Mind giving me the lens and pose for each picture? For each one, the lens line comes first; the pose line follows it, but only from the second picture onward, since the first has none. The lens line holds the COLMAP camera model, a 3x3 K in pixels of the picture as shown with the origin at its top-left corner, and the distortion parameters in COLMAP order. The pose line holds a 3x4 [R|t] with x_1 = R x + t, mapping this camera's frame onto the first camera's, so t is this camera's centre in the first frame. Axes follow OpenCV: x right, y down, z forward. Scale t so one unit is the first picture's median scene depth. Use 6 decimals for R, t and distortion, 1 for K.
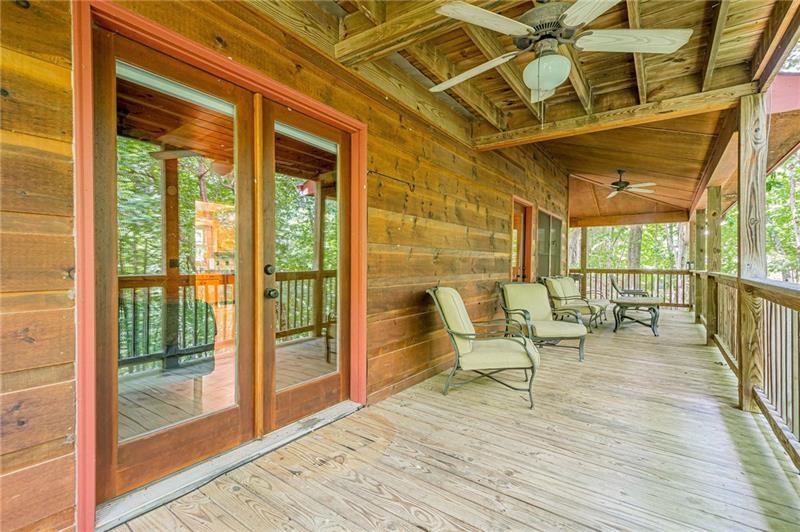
lens RADIAL K [[349.6, 0, 396.2], [0, 349.6, 267.9], [0, 0, 1]] dist [0.027108, -0.006759]
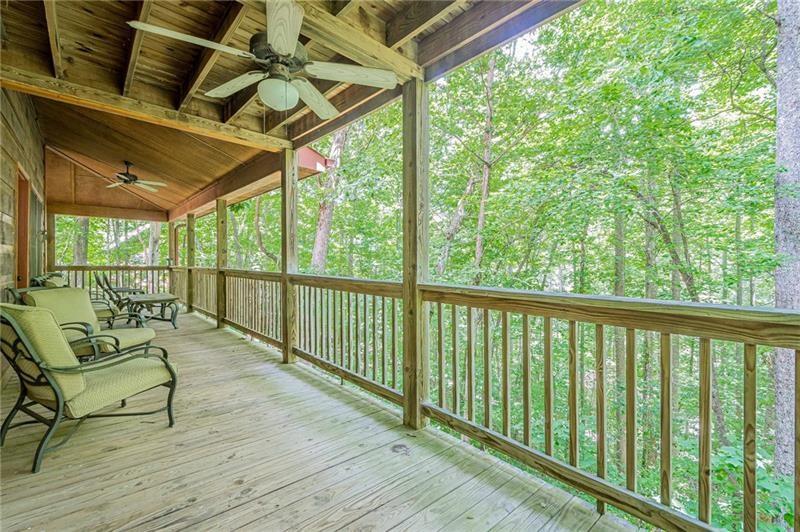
lens RADIAL K [[349.6, 0, 394.9], [0, 349.6, 265.0], [0, 0, 1]] dist [0.027108, -0.006759]
pose [[0.261060, -0.006117, 0.965303, -0.300261], [0.002374, 0.999981, 0.005695, -0.011958], [-0.965320, 0.000805, 0.261069, 0.197836]]
